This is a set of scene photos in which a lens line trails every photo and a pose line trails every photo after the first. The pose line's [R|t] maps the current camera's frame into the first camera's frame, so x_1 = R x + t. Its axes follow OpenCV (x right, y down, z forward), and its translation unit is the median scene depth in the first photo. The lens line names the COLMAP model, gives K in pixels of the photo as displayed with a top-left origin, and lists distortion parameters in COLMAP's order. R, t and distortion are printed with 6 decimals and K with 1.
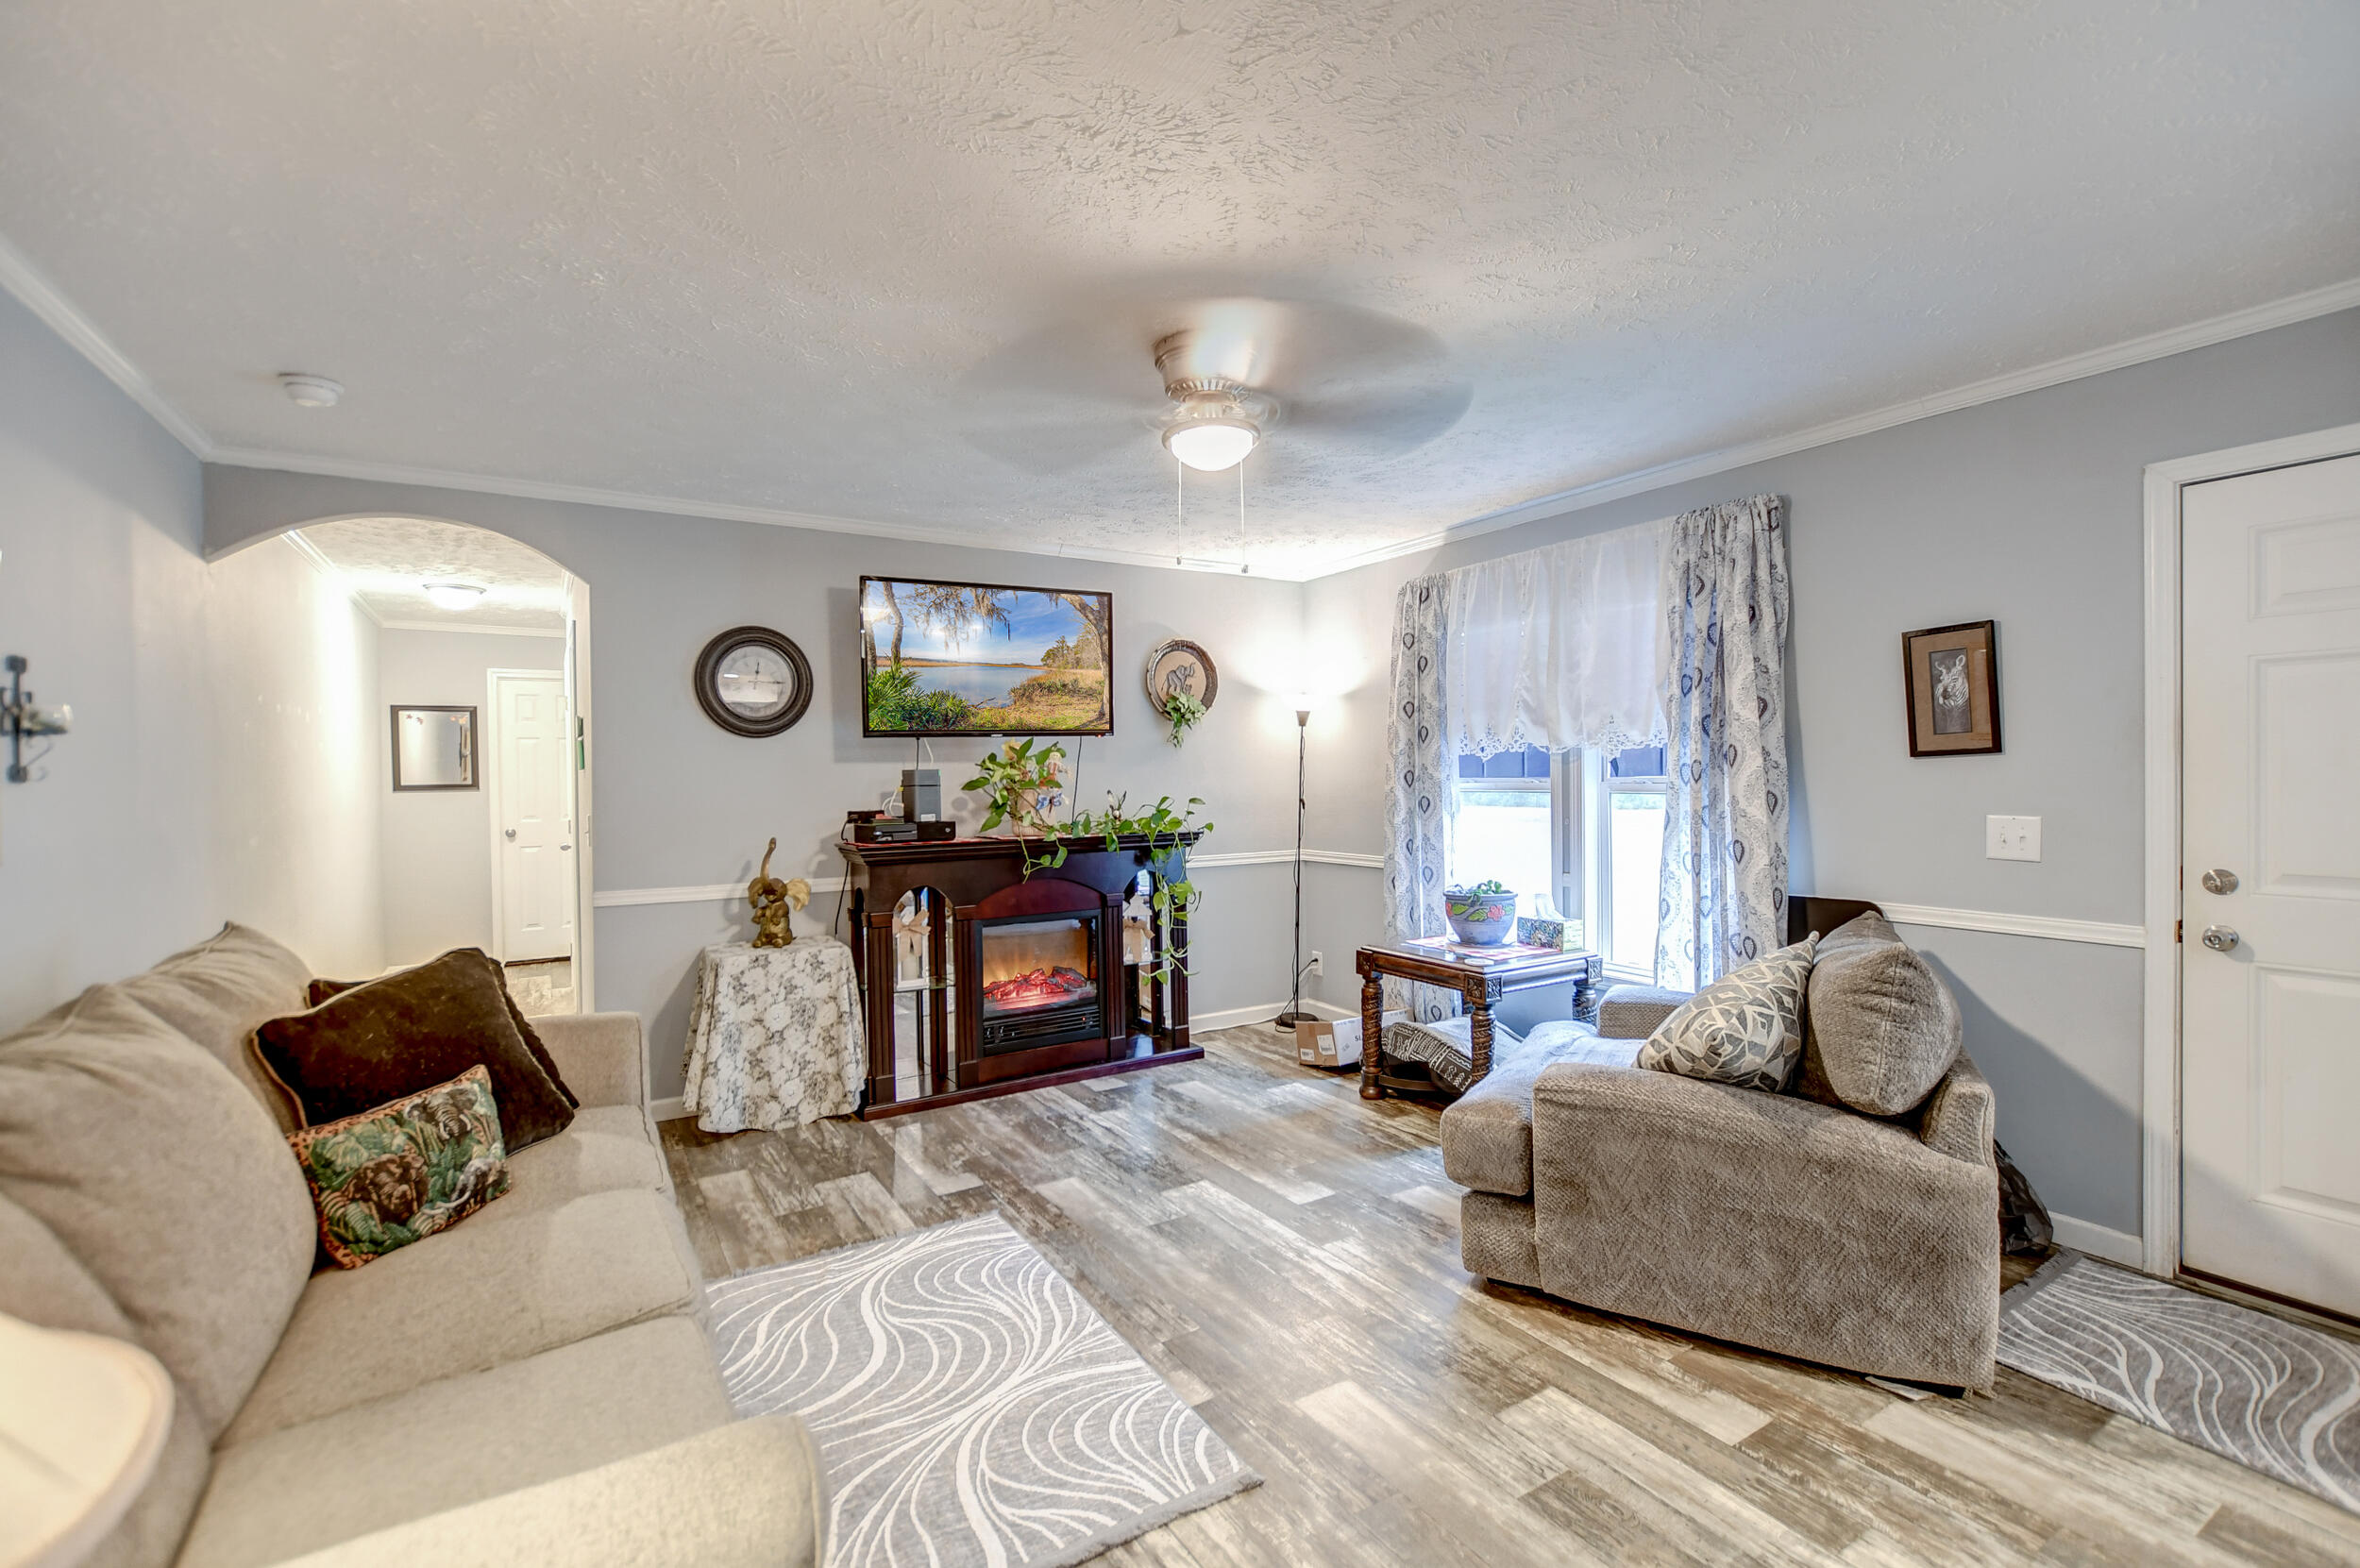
lens RADIAL K [[1041.0, 0, 1191.1], [0, 1041.0, 758.5], [0, 0, 1]] dist [0.002422, 0.010681]
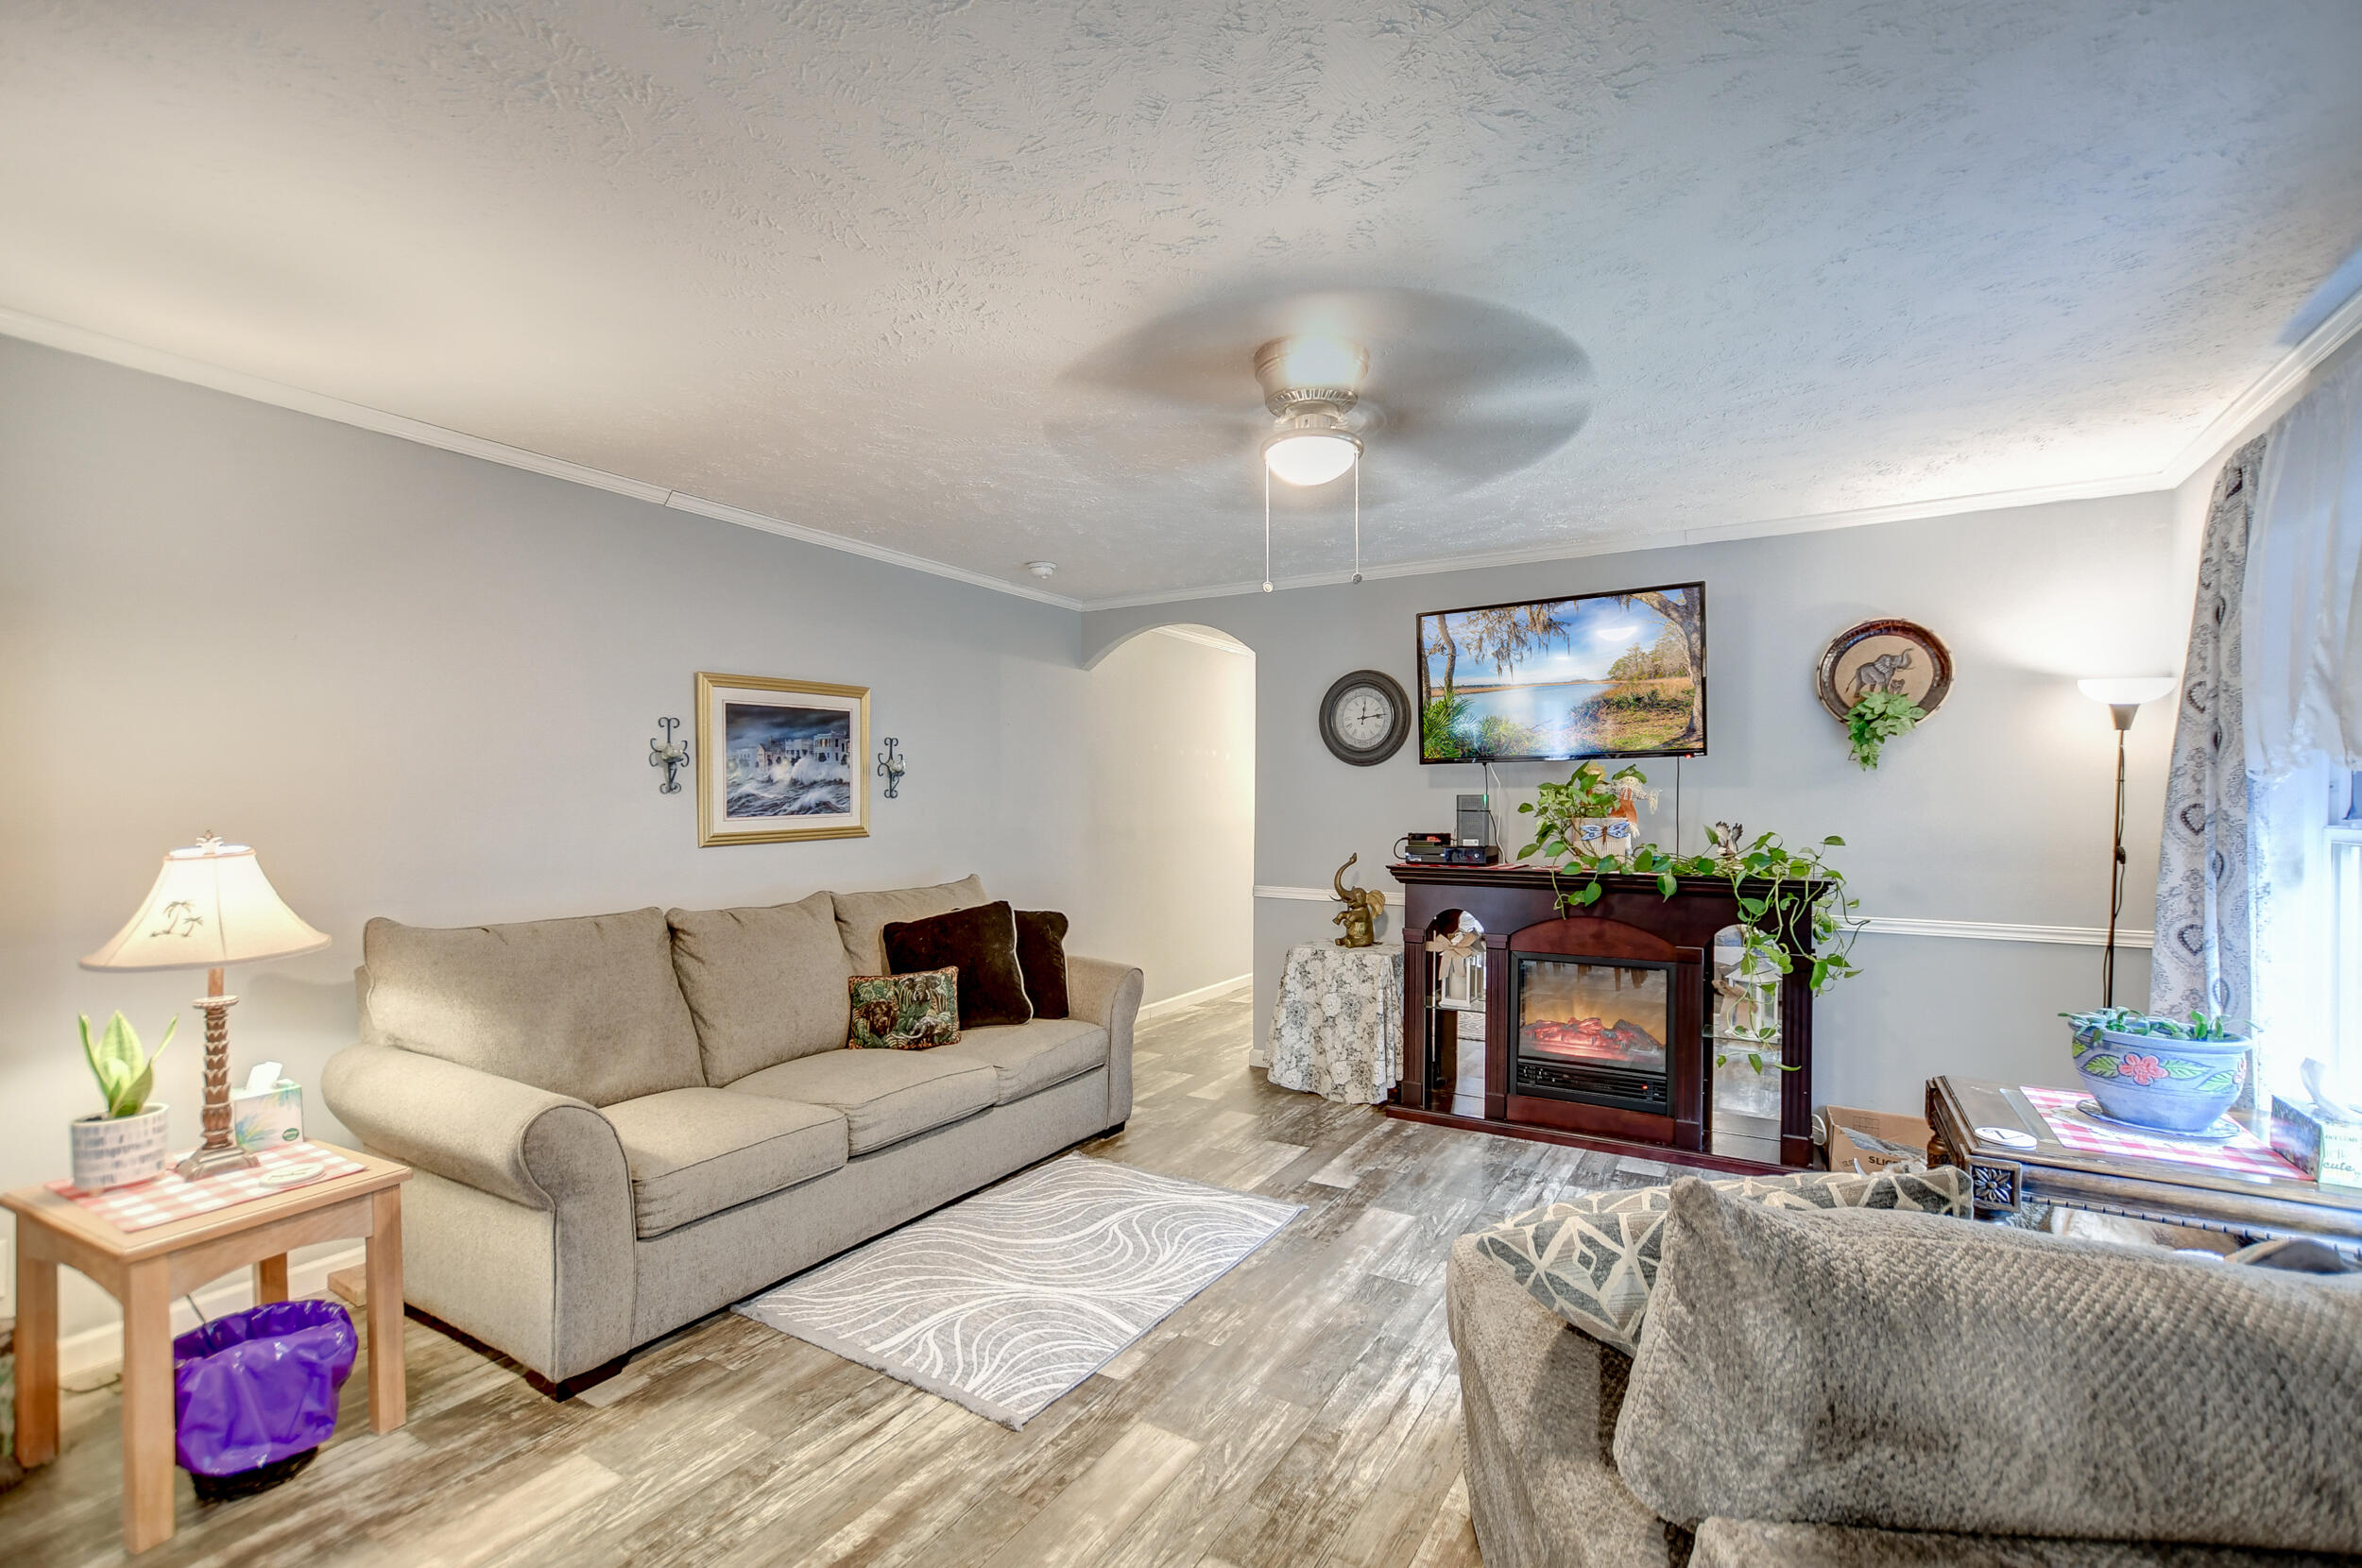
lens RADIAL K [[1030.5, 0, 1181.0], [0, 1030.5, 784.0], [0, 0, 1]] dist [-0.002823, 0.000040]
pose [[0.451425, -0.001389, -0.892308, 0.517803], [0.004935, 0.999987, 0.000940, -0.002509], [0.892295, -0.004828, 0.451426, 0.299834]]
